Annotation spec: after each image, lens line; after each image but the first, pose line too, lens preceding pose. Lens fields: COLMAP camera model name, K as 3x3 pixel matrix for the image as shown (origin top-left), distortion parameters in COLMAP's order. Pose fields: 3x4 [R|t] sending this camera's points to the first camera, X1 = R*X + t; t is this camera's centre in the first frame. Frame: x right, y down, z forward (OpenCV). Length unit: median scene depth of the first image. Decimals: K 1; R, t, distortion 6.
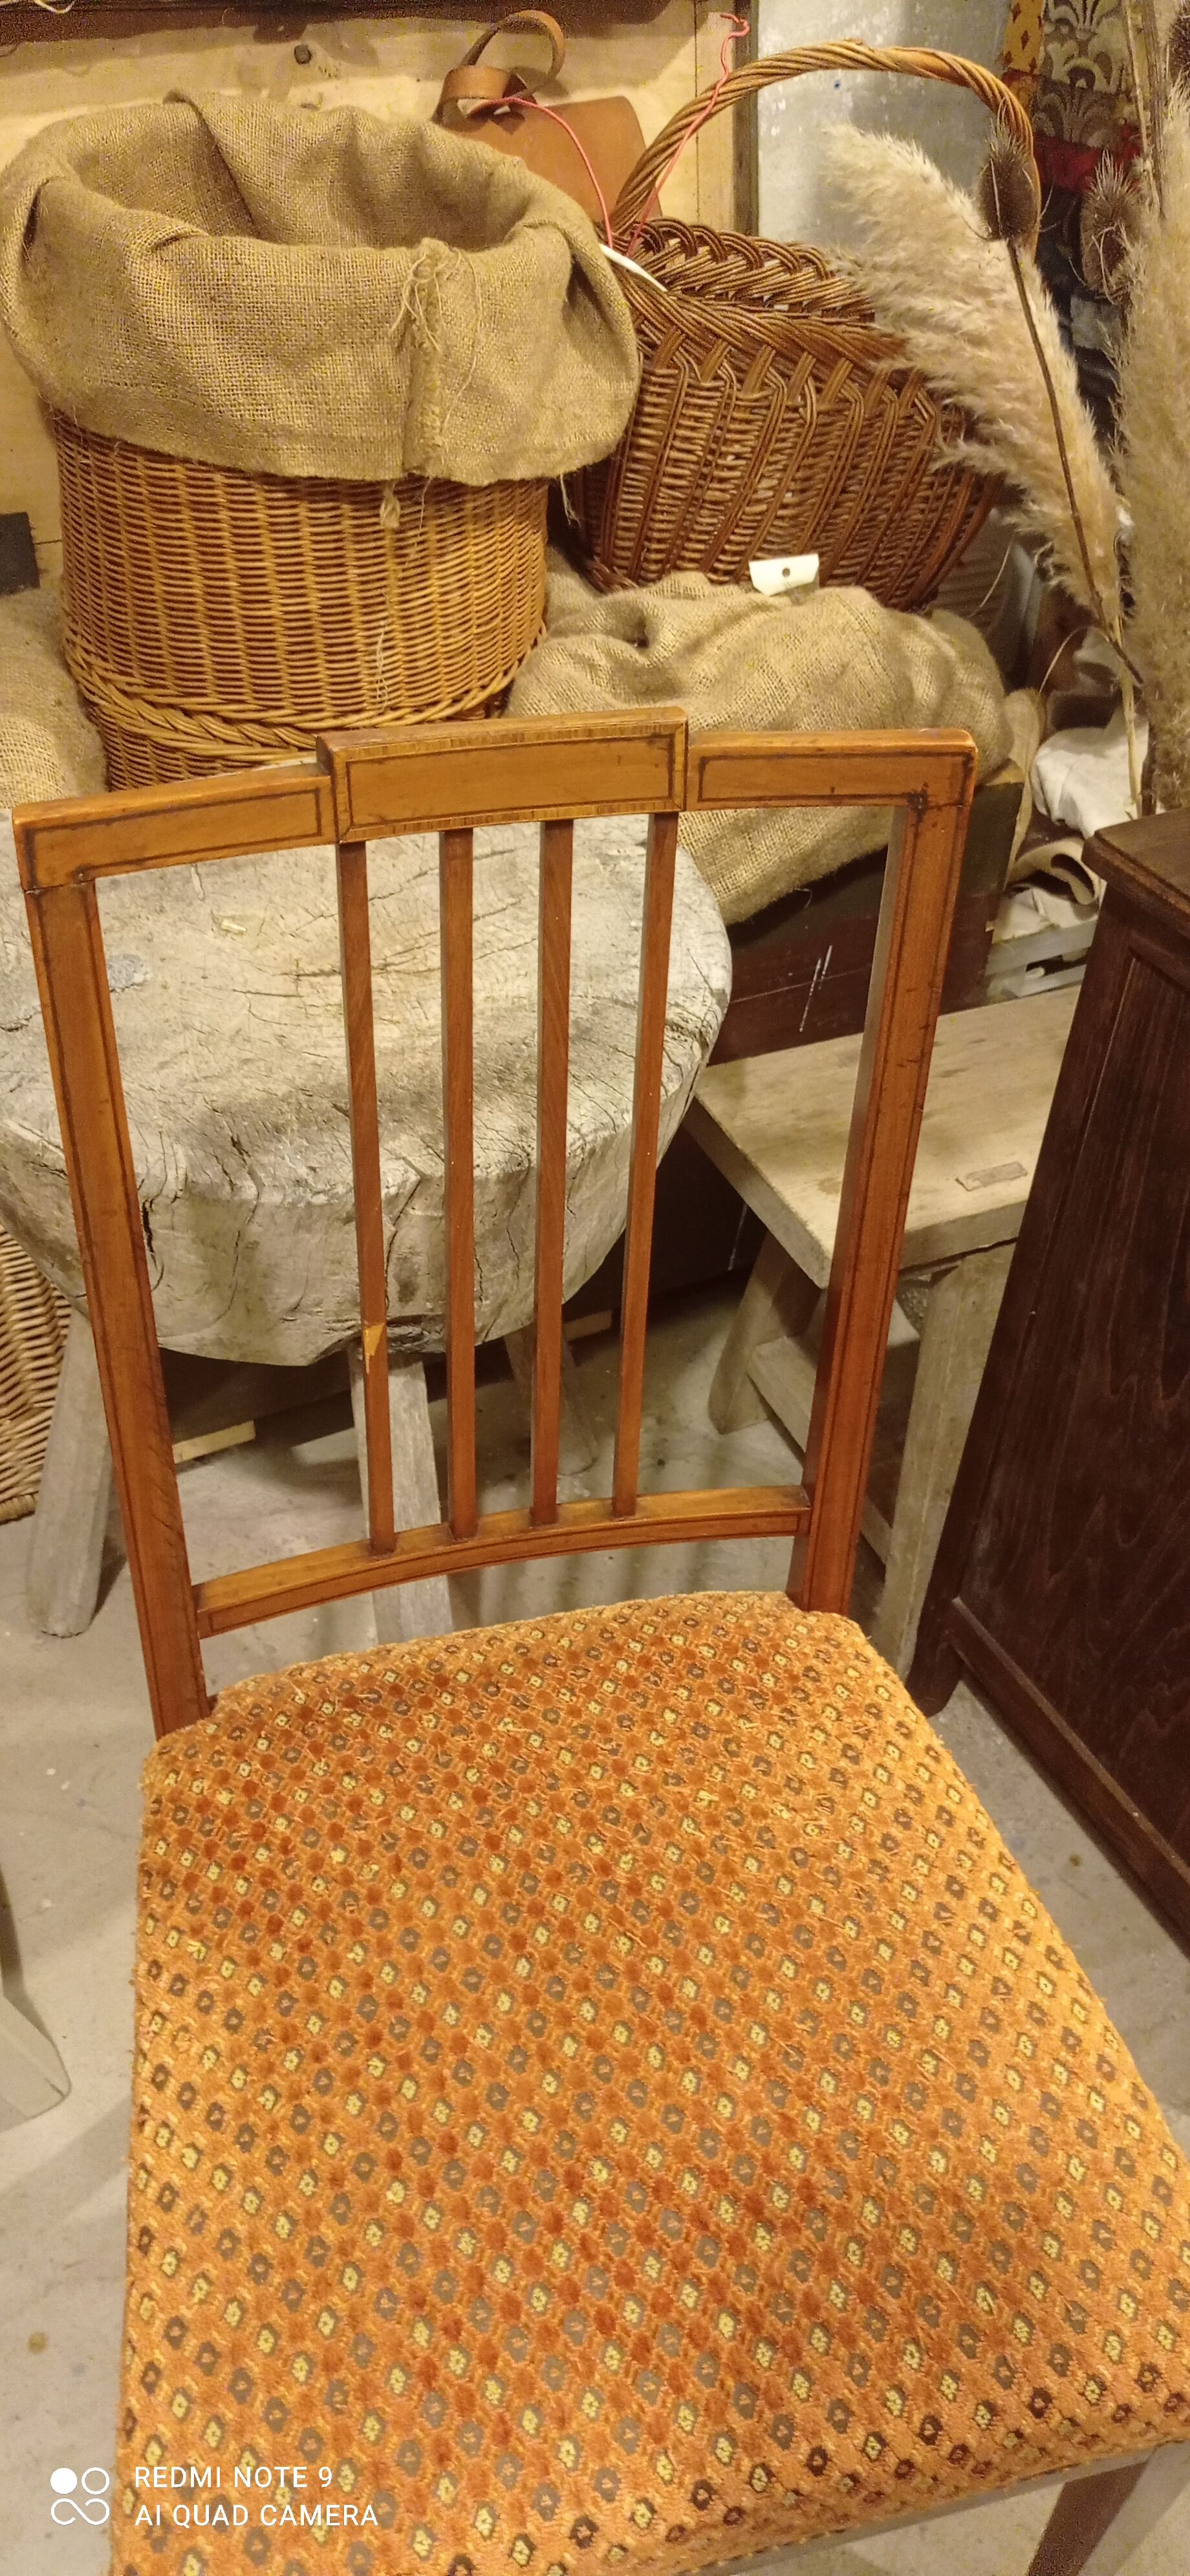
lens RADIAL K [[1920.6, 0, 586.1], [0, 1920.6, 1285.0], [0, 0, 1]] dist [0.023944, -0.016562]
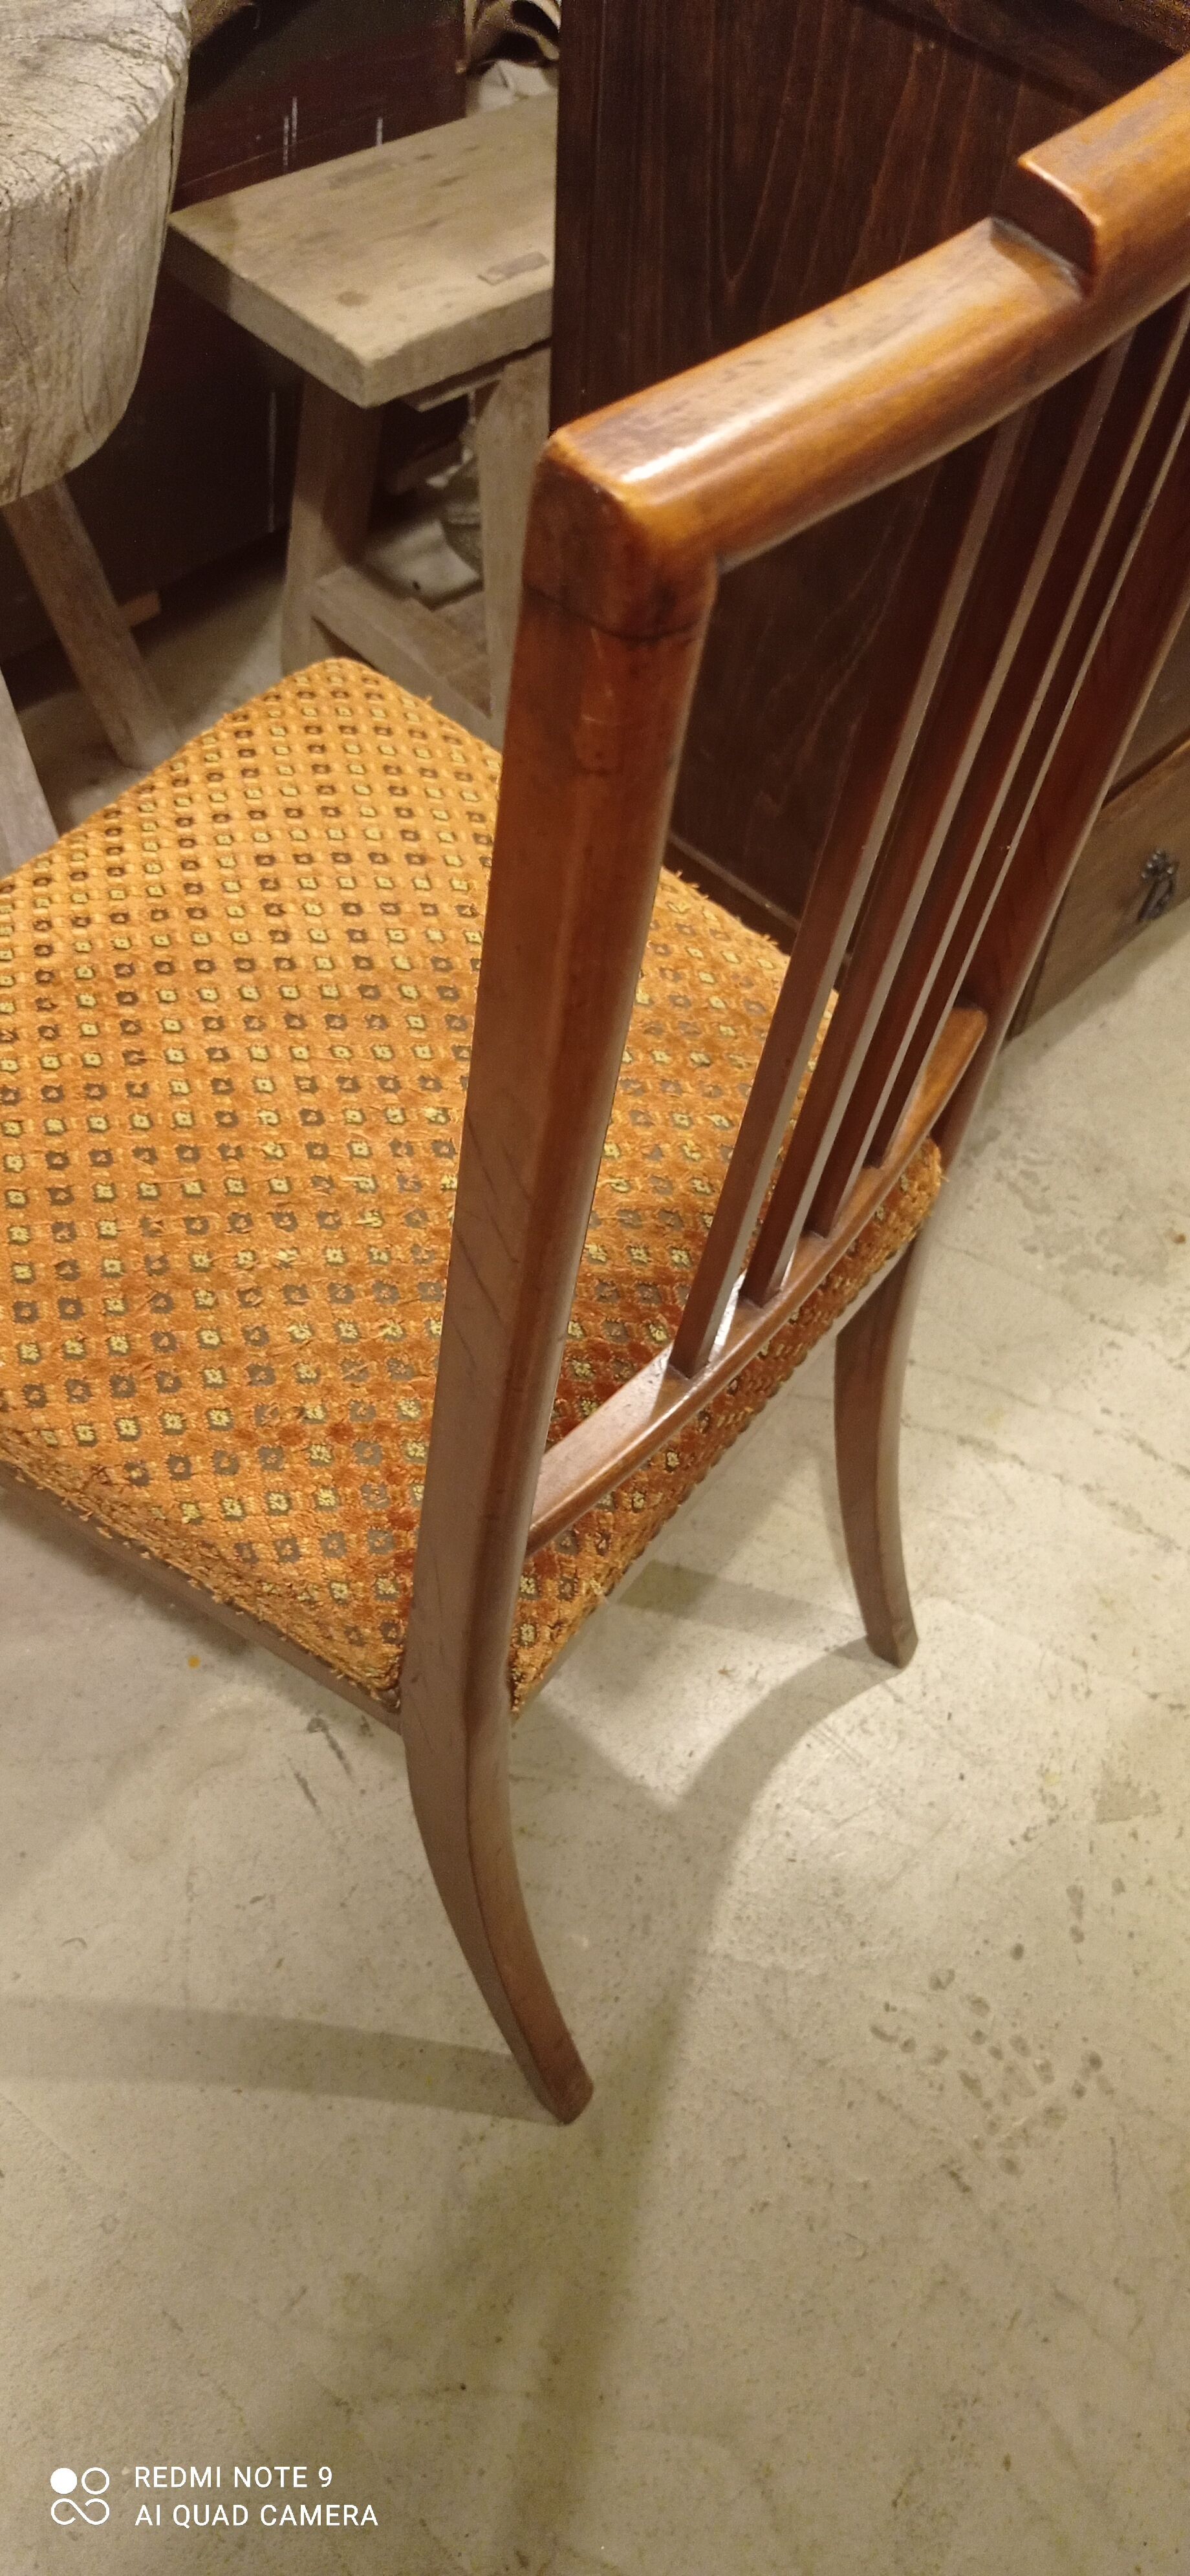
lens RADIAL K [[1920.6, 0, 587.4], [0, 1920.6, 1276.1], [0, 0, 1]] dist [0.023944, -0.016562]
pose [[0.956075, -0.238891, 0.169859, -0.032749], [0.192092, 0.948331, 0.252524, 0.169938], [-0.221409, -0.208803, 0.952565, -0.019414]]
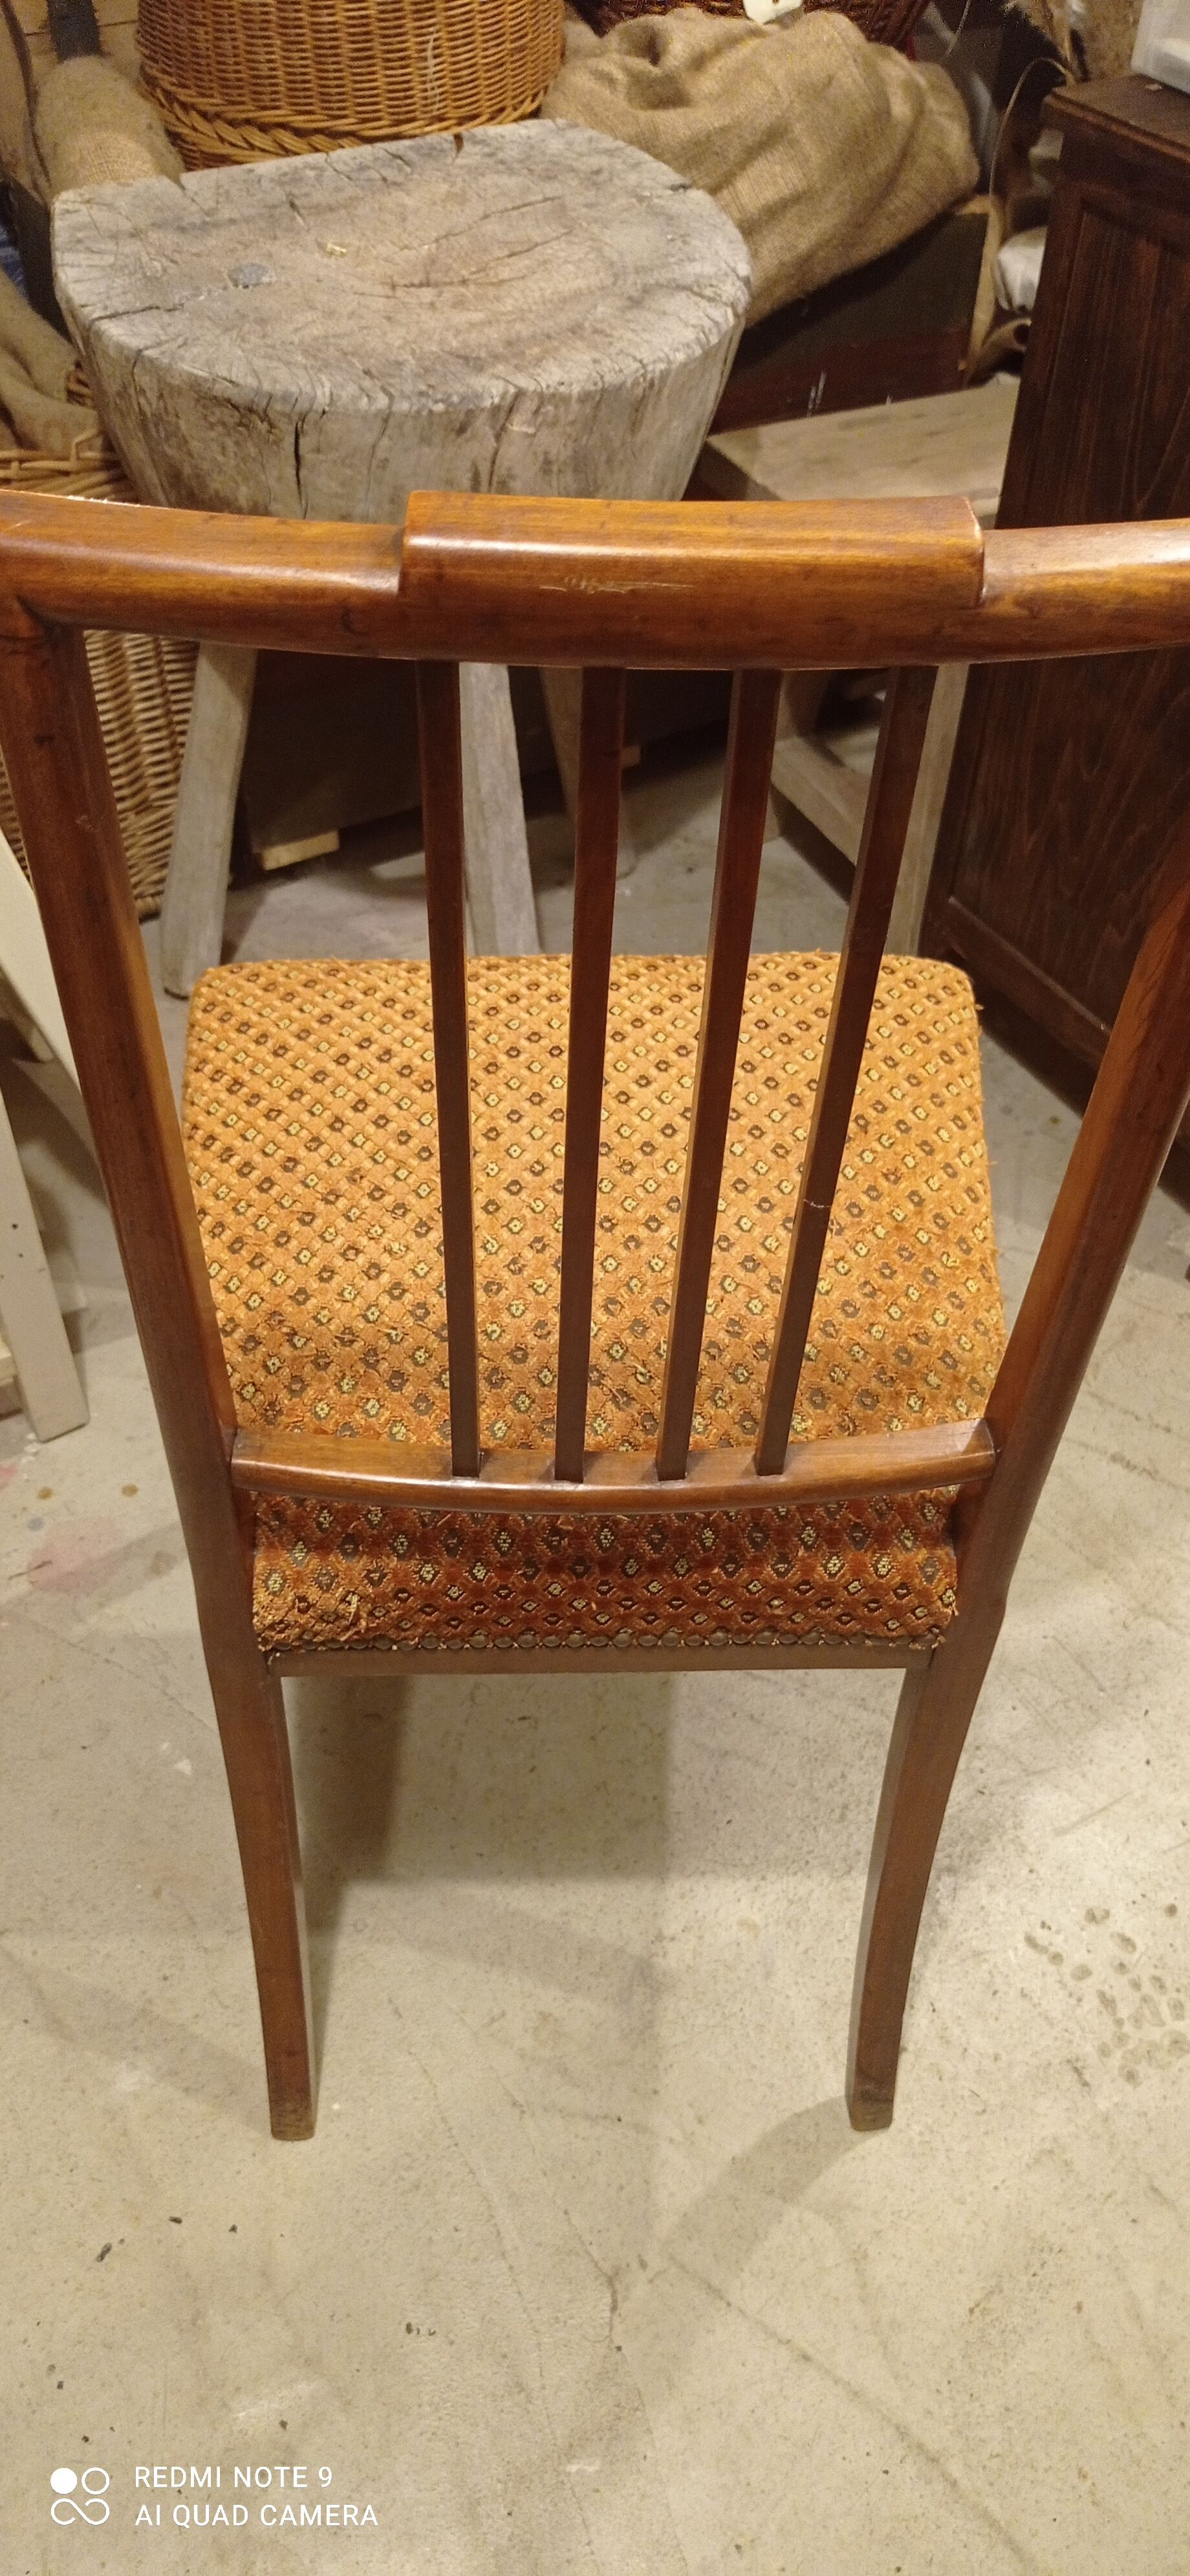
lens RADIAL K [[1920.6, 0, 592.1], [0, 1920.6, 1279.4], [0, 0, 1]] dist [0.023944, -0.016562]
pose [[0.998775, -0.047516, 0.013831, -0.058428], [0.046113, 0.995015, 0.088427, 0.288171], [-0.017963, -0.087681, 0.995987, -0.208889]]
